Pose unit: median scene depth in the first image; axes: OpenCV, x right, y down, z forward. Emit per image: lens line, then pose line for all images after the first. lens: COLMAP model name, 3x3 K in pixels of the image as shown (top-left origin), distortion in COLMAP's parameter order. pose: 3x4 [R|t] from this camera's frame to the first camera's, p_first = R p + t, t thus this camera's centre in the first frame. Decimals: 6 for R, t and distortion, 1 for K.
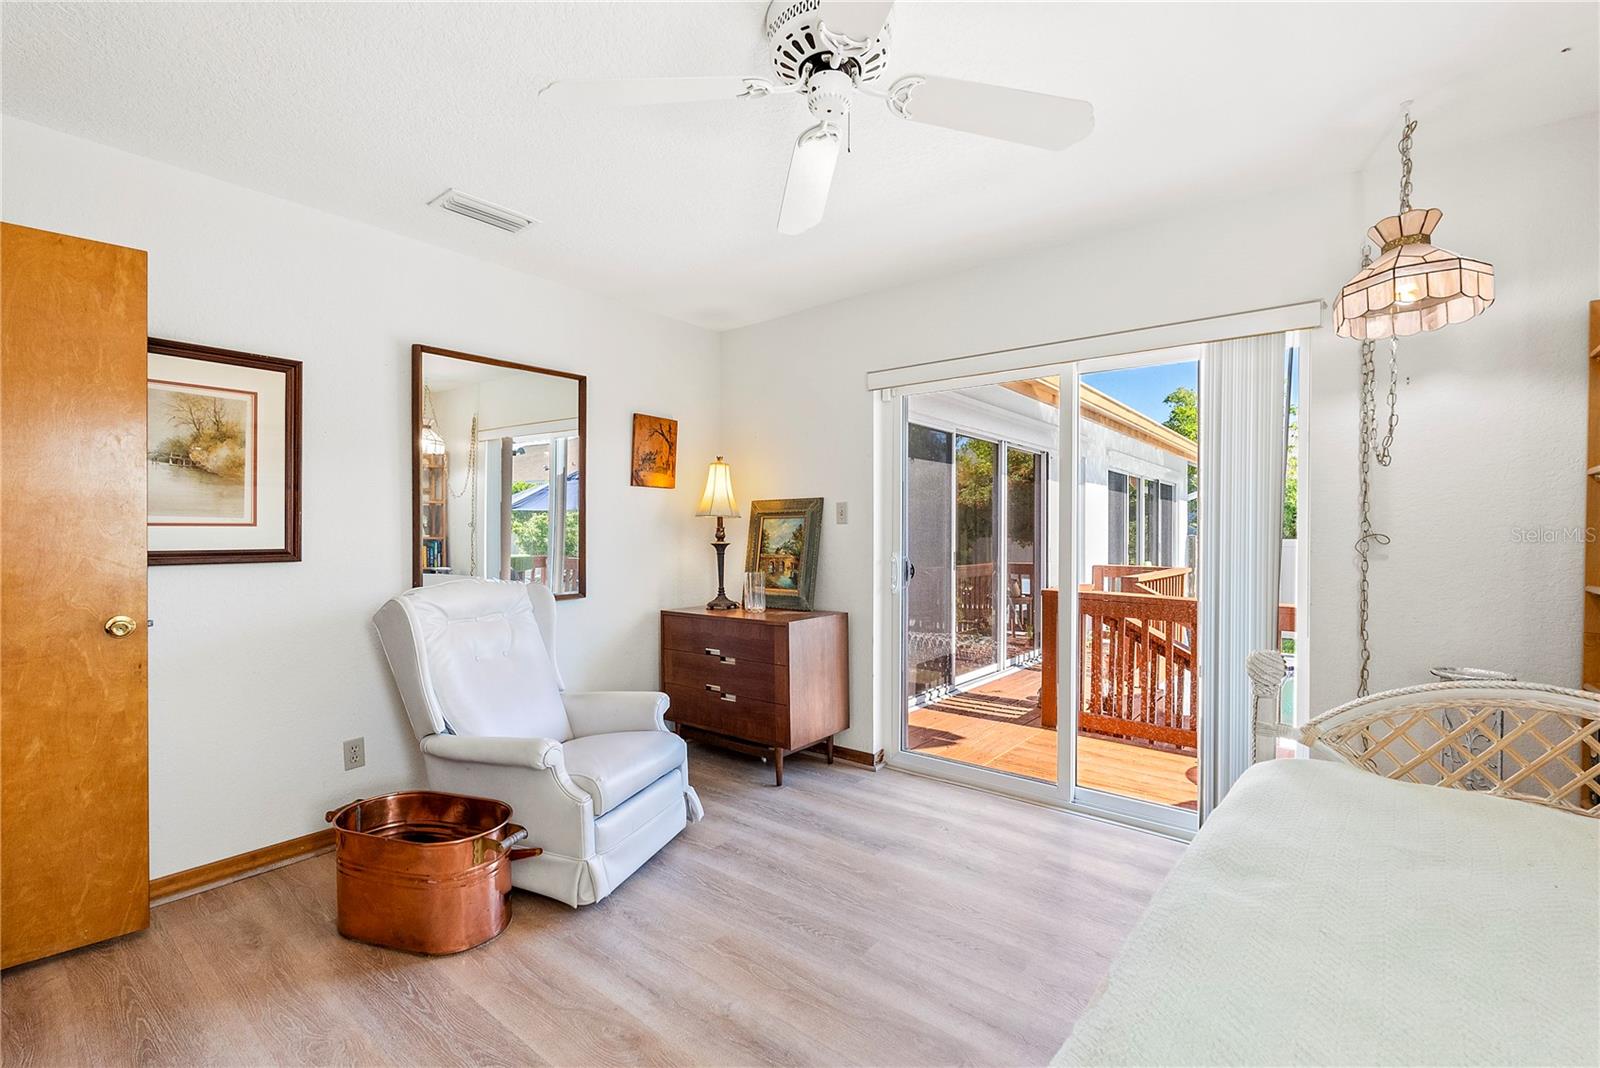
lens RADIAL K [[709.6, 0, 813.0], [0, 709.6, 540.0], [0, 0, 1]] dist [-0.004529, 0.000839]
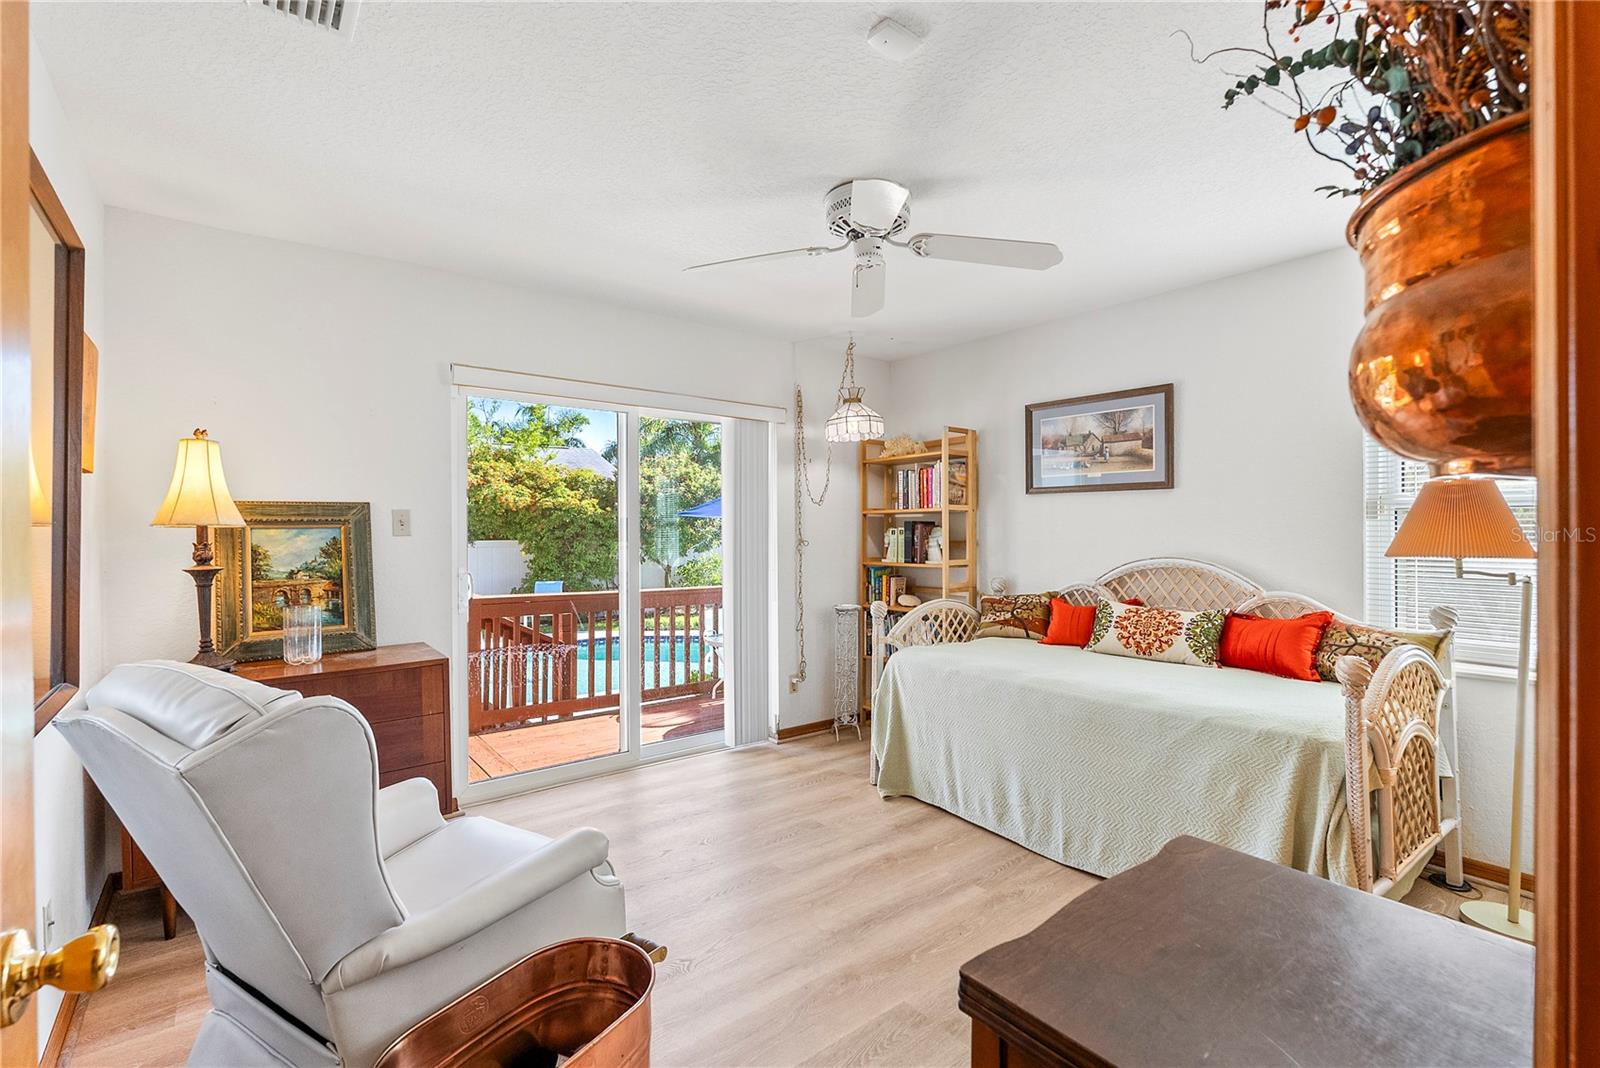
lens RADIAL K [[709.6, 0, 802.1], [0, 709.6, 526.1], [0, 0, 1]] dist [-0.004529, 0.000839]
pose [[0.225035, 0.003699, 0.974344, -0.634837], [0.012949, 0.999893, -0.006787, -0.022400], [-0.974265, 0.014144, 0.224963, 0.353066]]
